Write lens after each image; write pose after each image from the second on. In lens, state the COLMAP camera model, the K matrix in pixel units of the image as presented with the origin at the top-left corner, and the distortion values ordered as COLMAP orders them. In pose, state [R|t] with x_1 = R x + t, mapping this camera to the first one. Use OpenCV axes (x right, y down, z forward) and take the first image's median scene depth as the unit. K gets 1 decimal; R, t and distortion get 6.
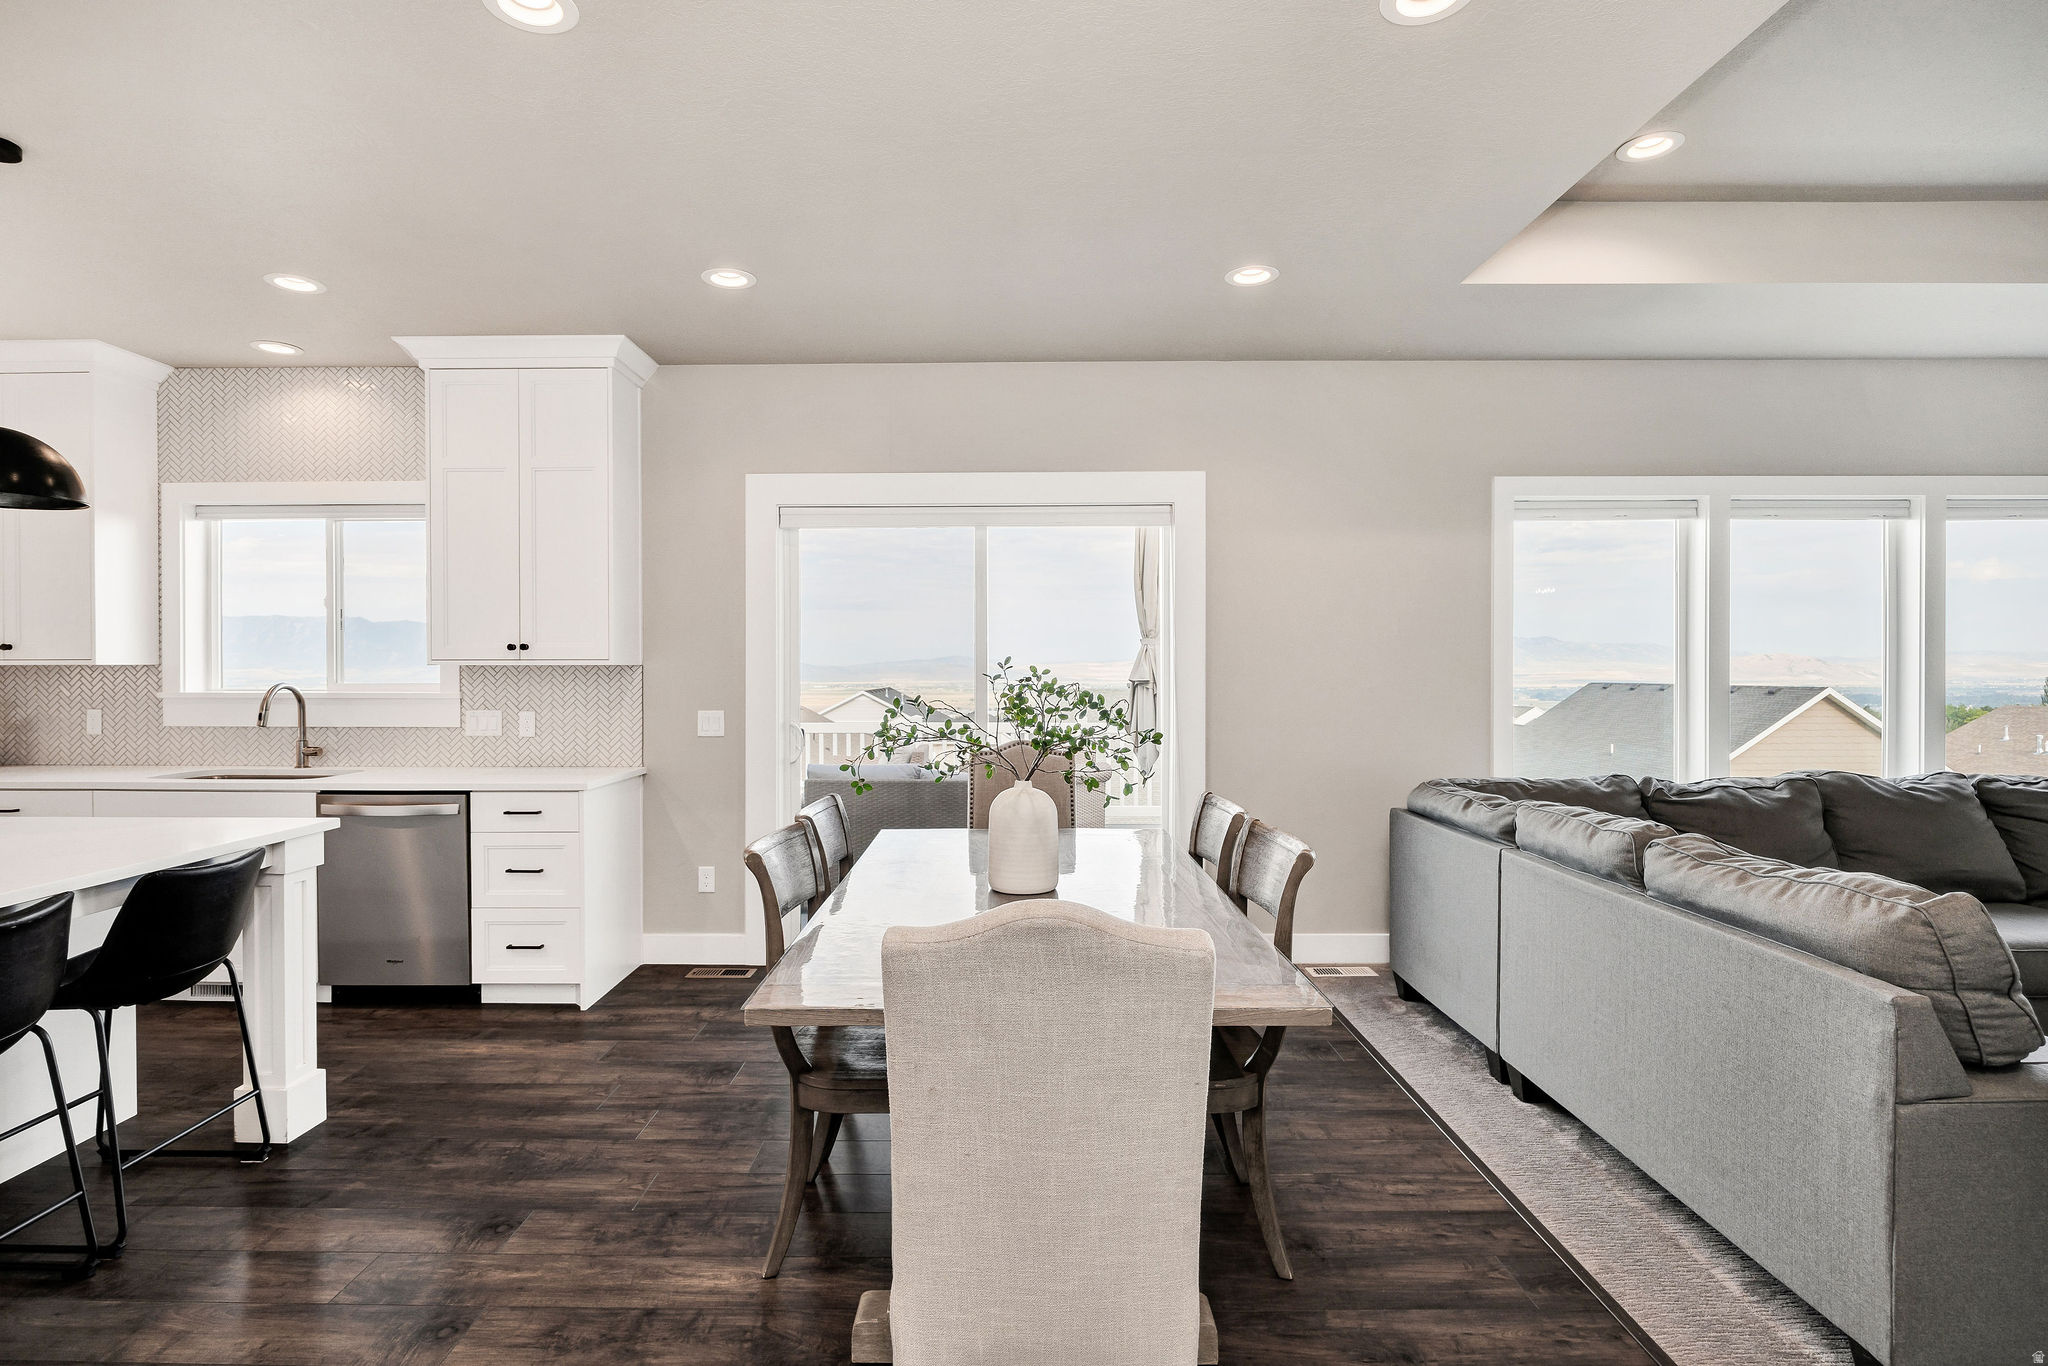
lens RADIAL K [[1073.8, 0, 1024.0], [0, 1073.8, 683.0], [0, 0, 1]] dist [-0.001384, -0.000678]
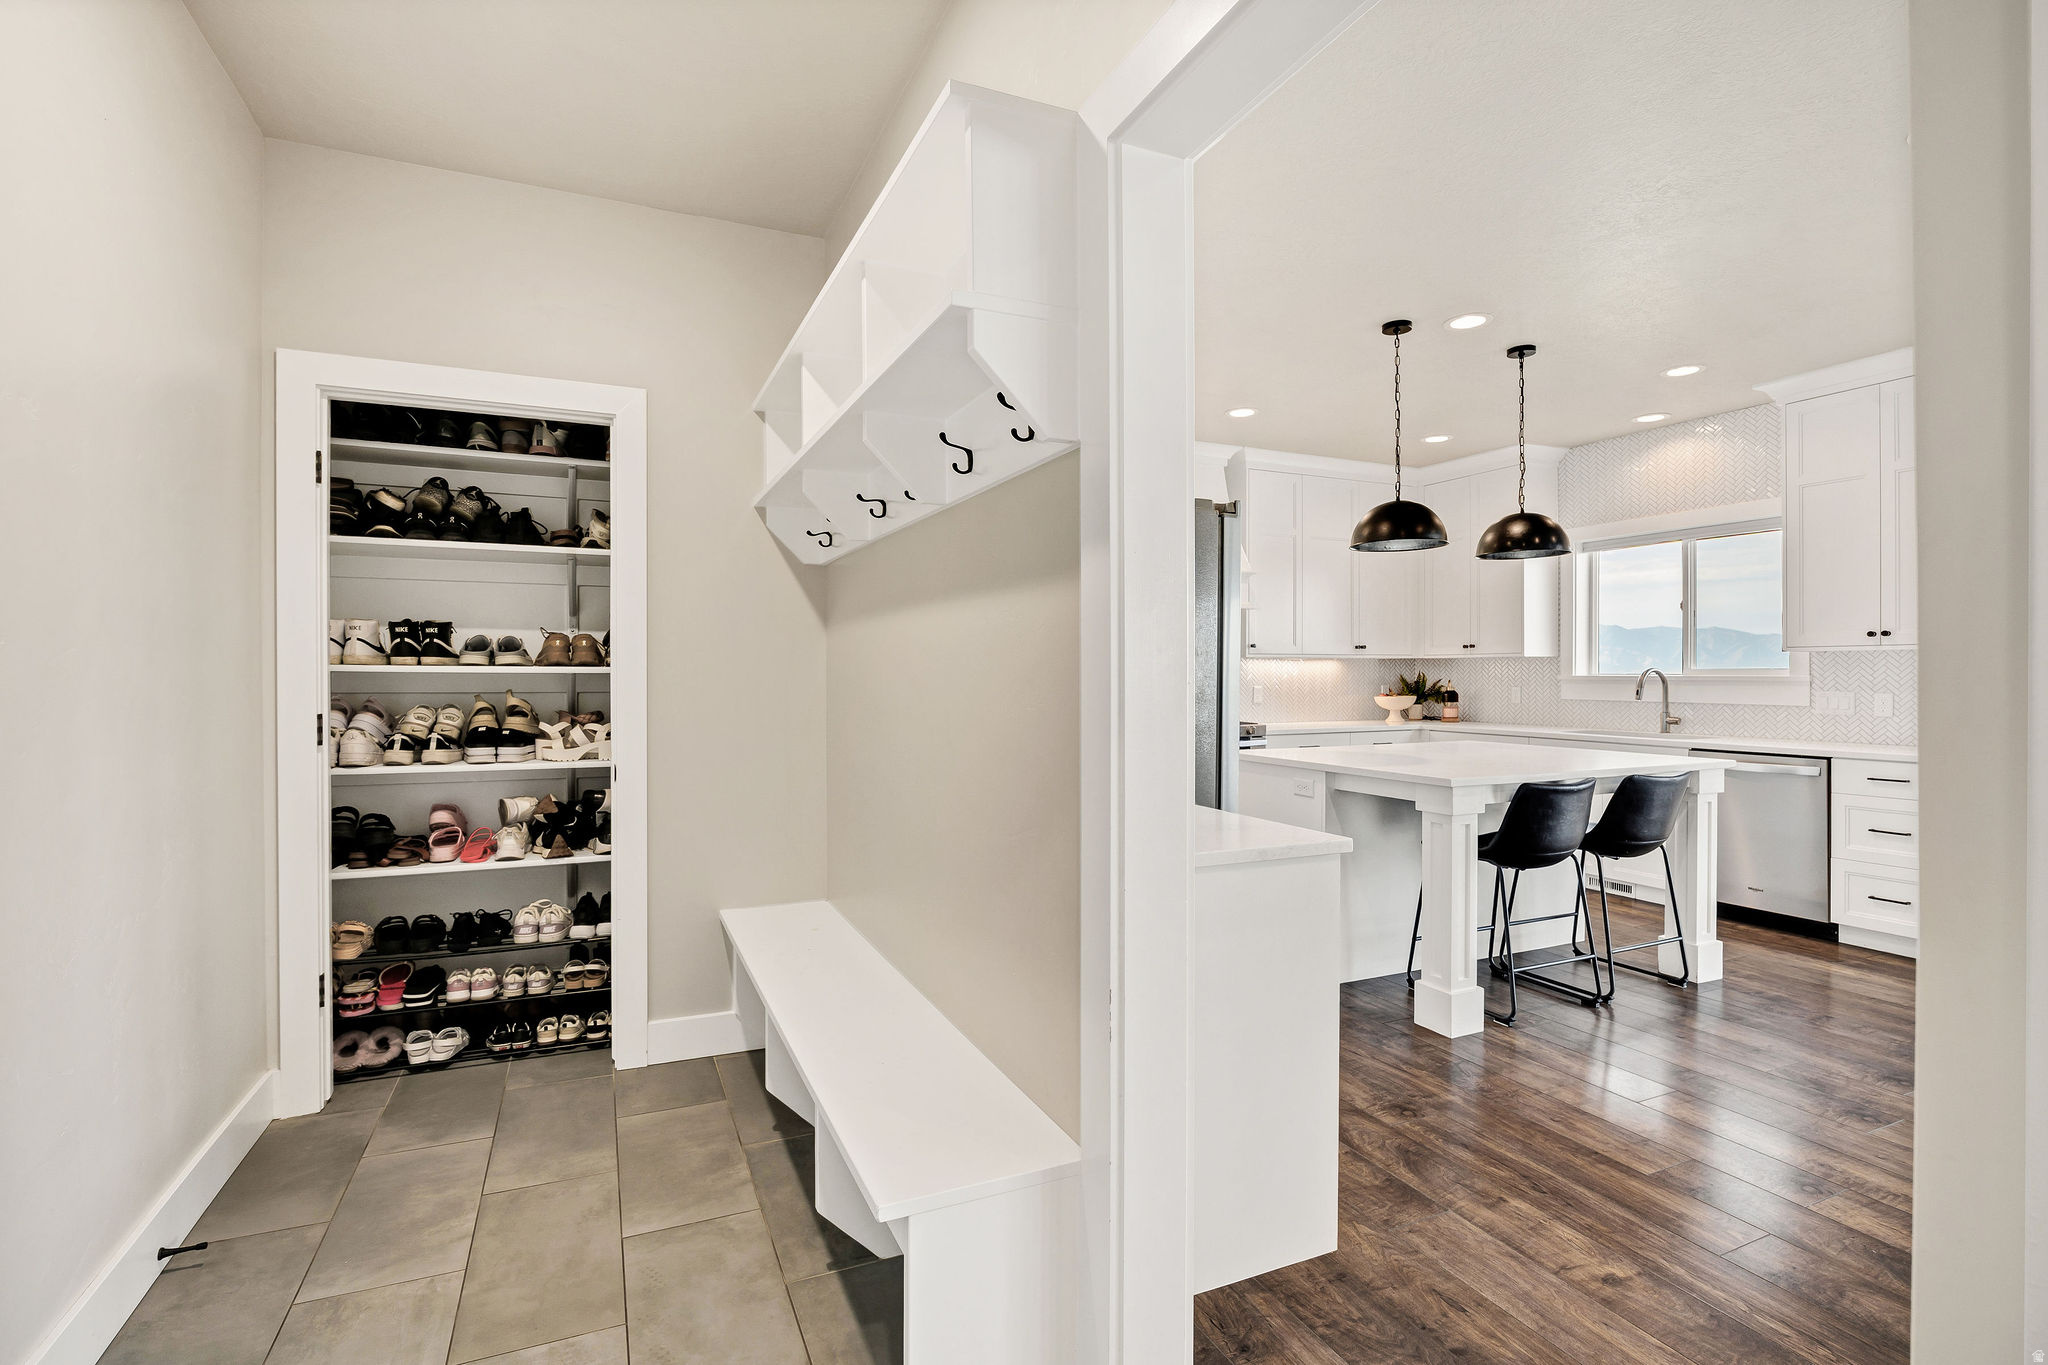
lens RADIAL K [[925.7, 0, 990.9], [0, 925.7, 677.6], [0, 0, 1]] dist [-0.016100, 0.000049]
pose [[0.390682, 0.005124, -0.920511, 0.038947], [-0.008983, 0.999958, 0.001754, 0.018714], [0.920482, 0.007584, 0.390712, -0.215963]]
